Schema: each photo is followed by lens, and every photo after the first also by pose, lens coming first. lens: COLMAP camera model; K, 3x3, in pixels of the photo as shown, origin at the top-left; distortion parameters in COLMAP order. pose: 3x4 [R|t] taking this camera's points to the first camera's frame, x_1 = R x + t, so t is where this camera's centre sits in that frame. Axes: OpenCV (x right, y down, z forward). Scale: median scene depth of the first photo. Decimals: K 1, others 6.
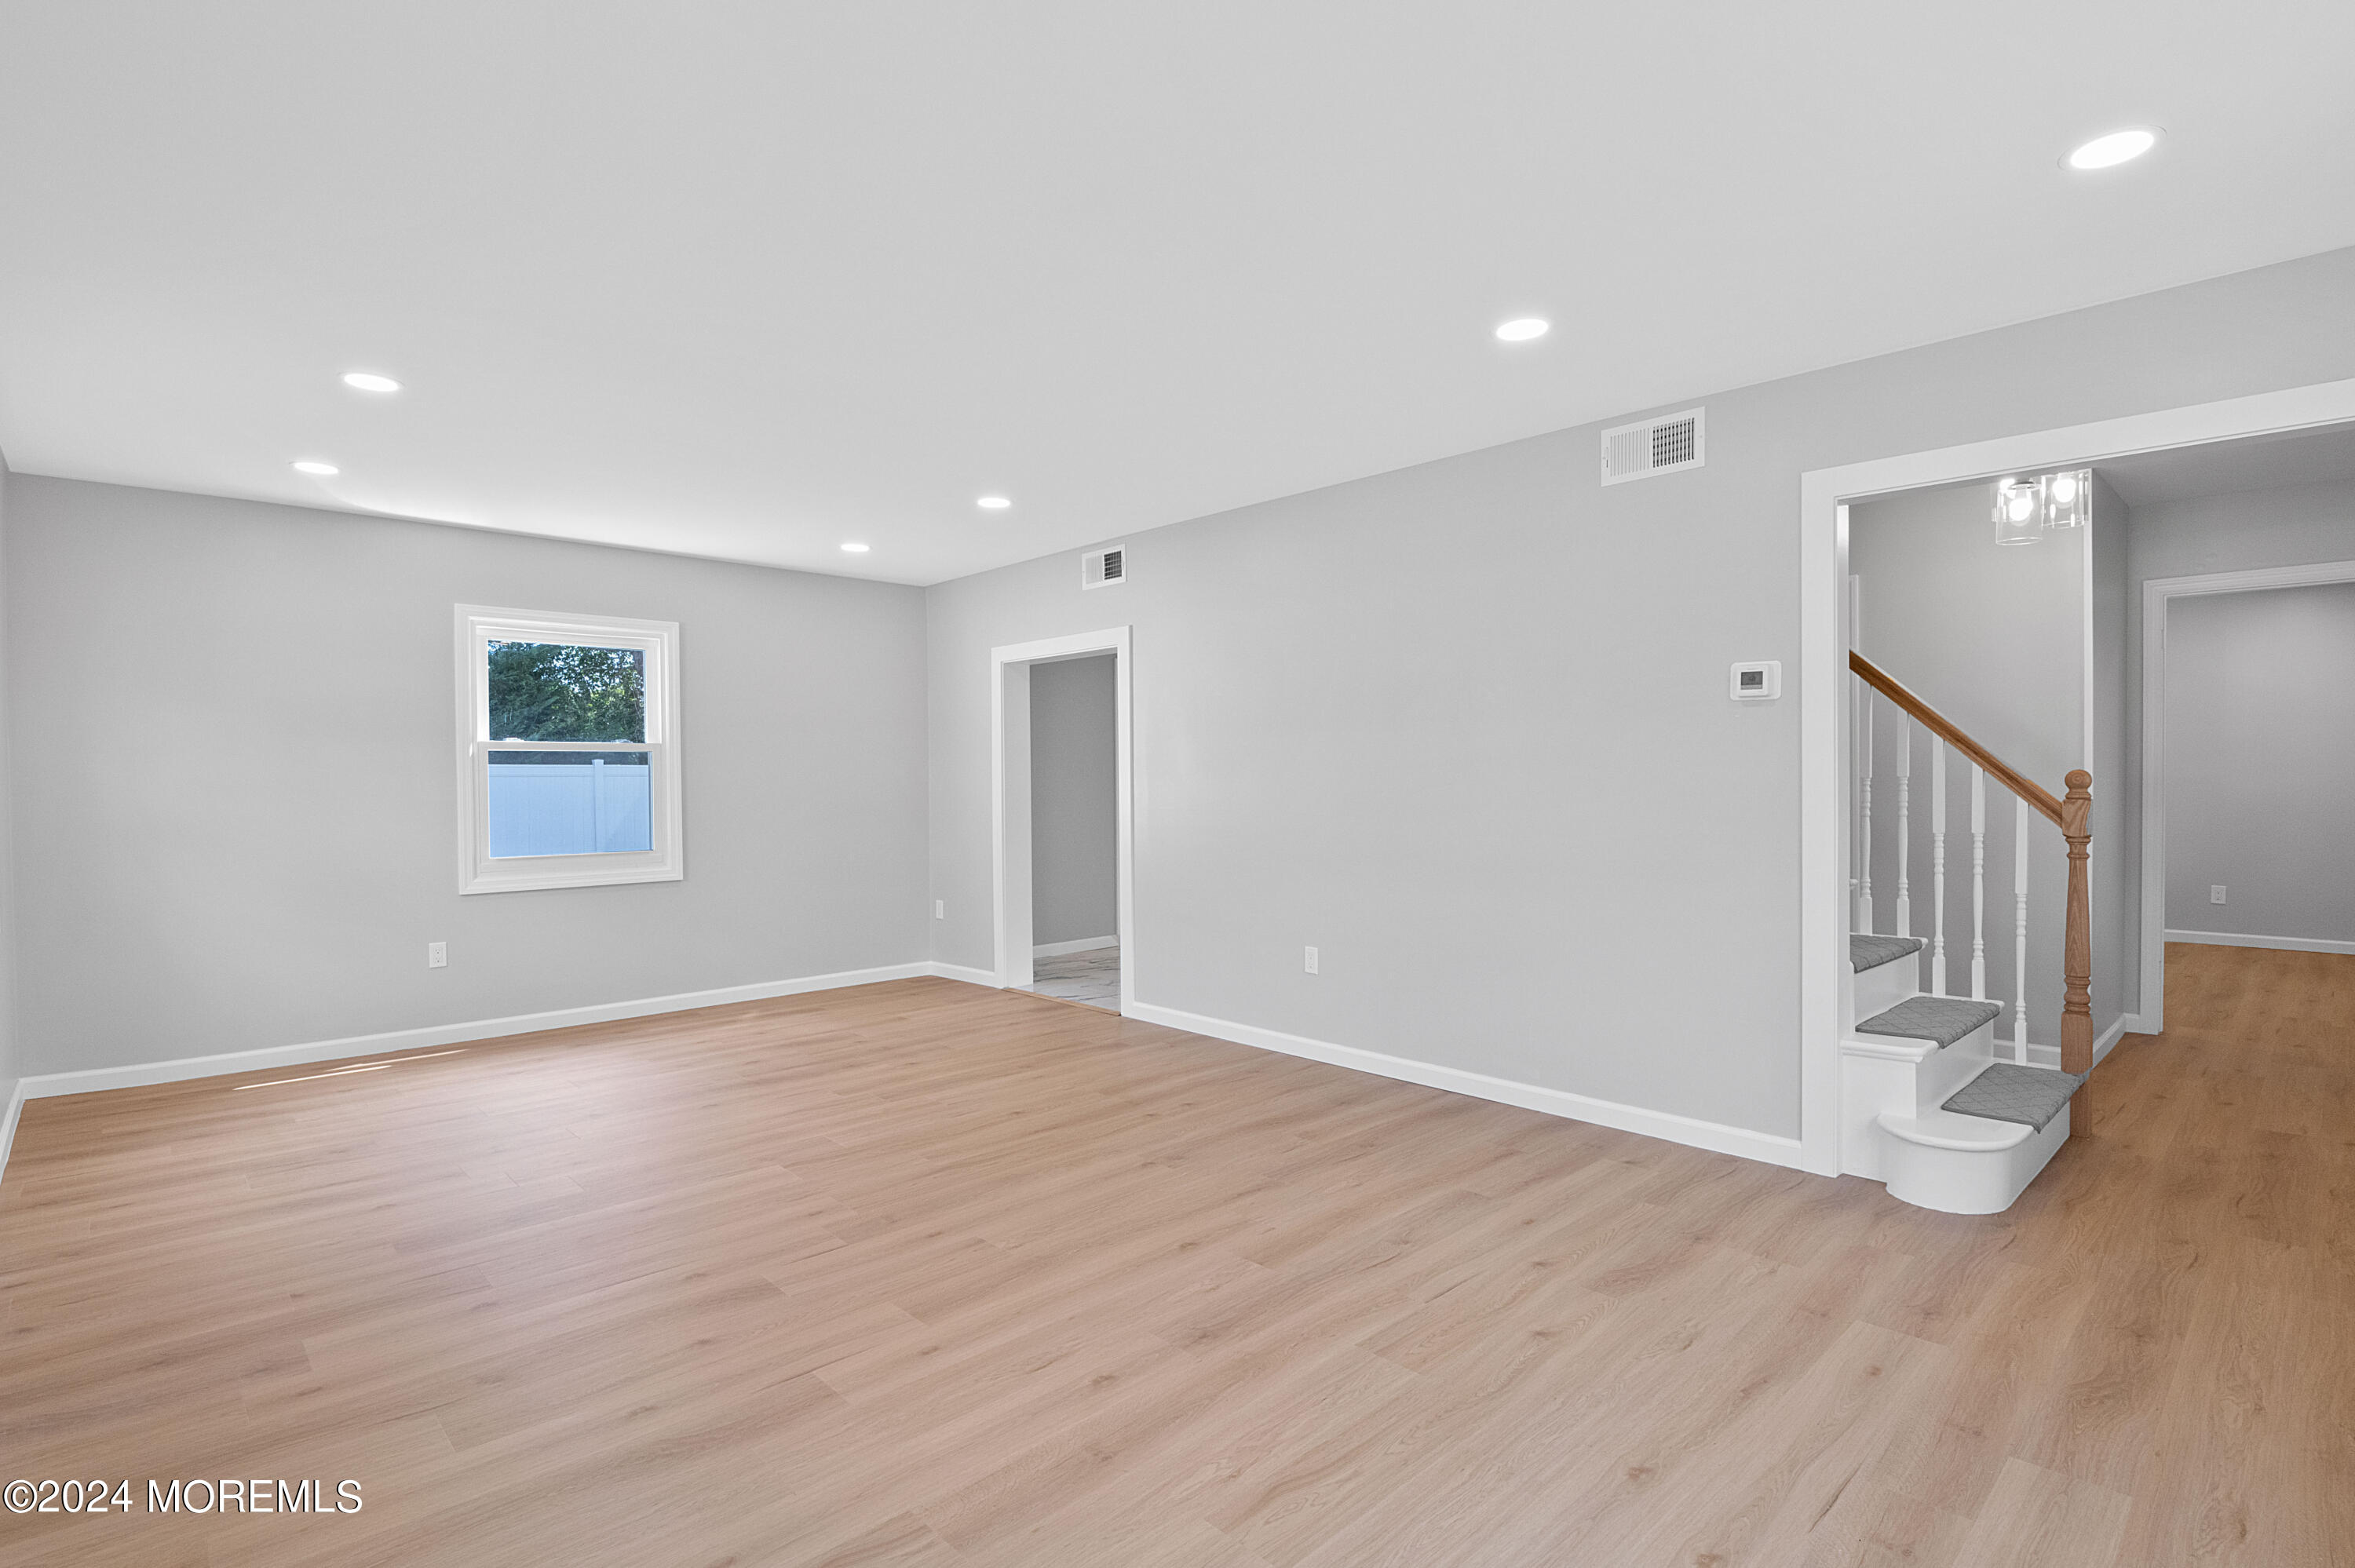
lens RADIAL K [[1128.9, 0, 1174.4], [0, 1128.9, 783.1], [0, 0, 1]] dist [0.020712, -0.032478]
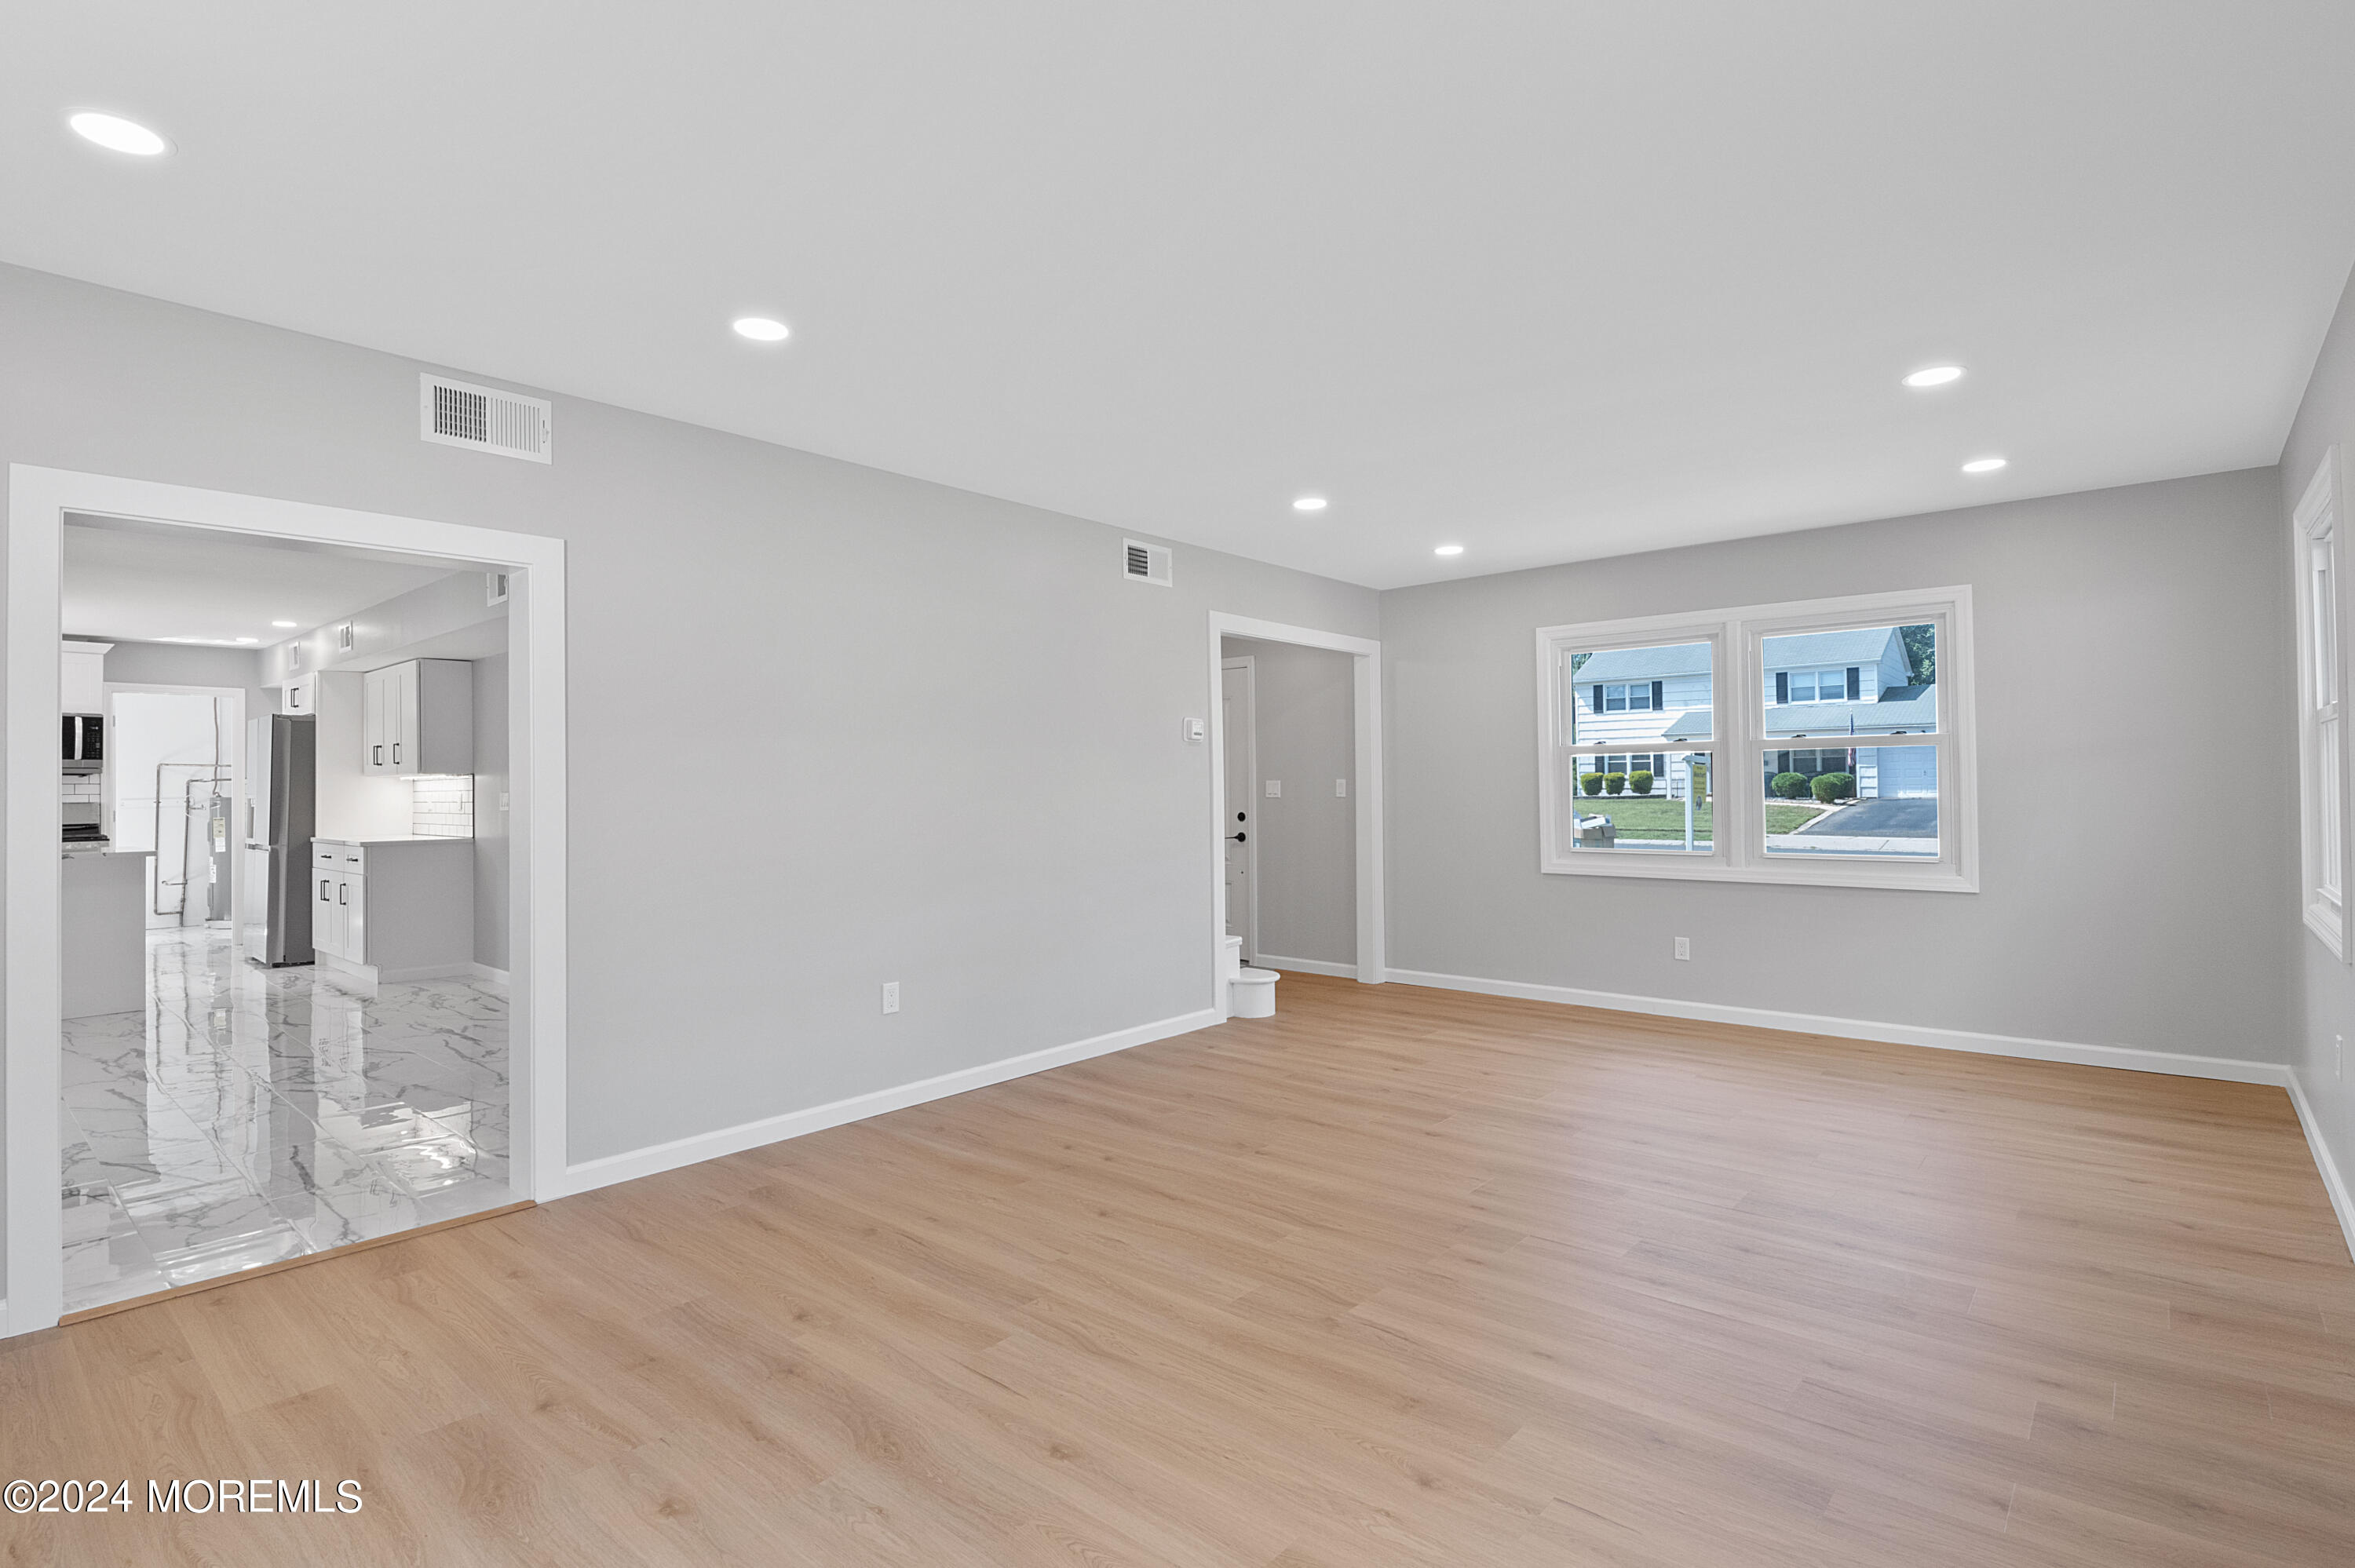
lens RADIAL K [[1139.5, 0, 1174.6], [0, 1139.5, 774.5], [0, 0, 1]] dist [0.004537, -0.021992]
pose [[-0.095451, 0.018799, 0.995257, -1.066290], [0.018509, 0.999682, -0.017107, 0.002958], [-0.995262, 0.016789, -0.095769, 1.166784]]
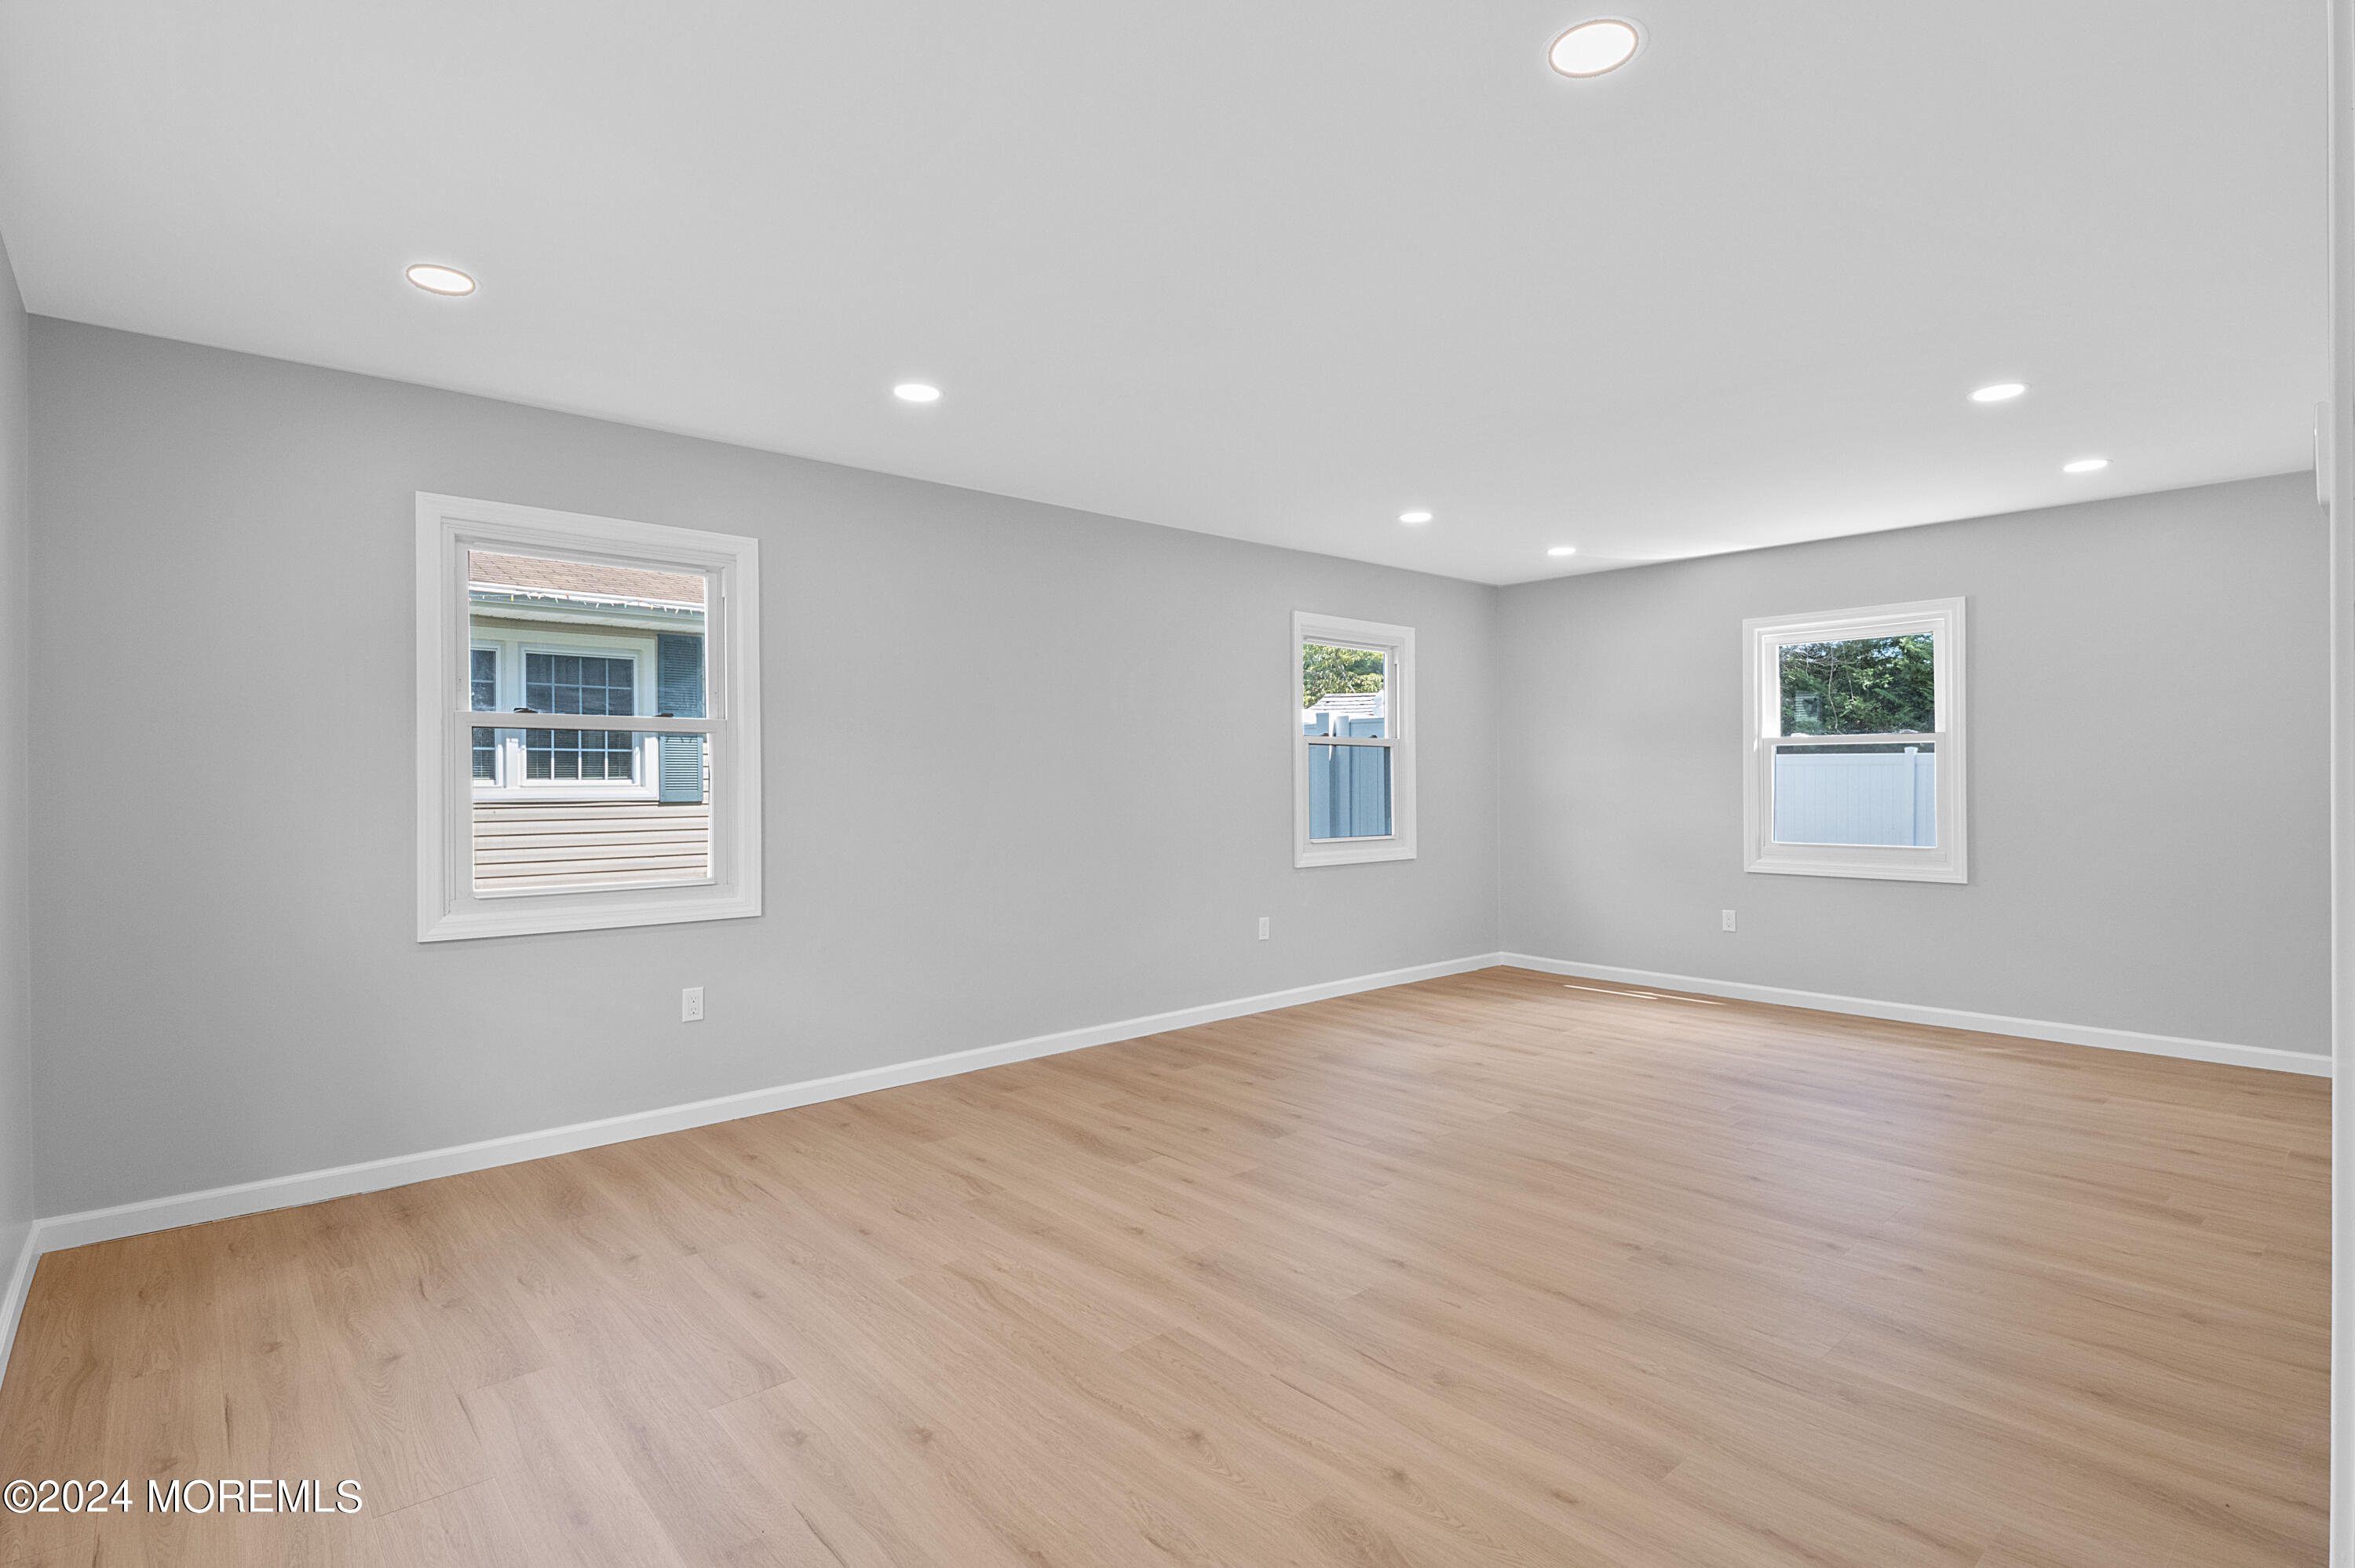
lens RADIAL K [[1135.5, 0, 1186.9], [0, 1135.5, 781.3], [0, 0, 1]] dist [0.025685, -0.032826]
pose [[-0.026397, 0.010361, -0.999598, 0.798240], [-0.003030, 0.999941, 0.010444, -0.005204], [0.999647, 0.003305, -0.026364, 0.695713]]
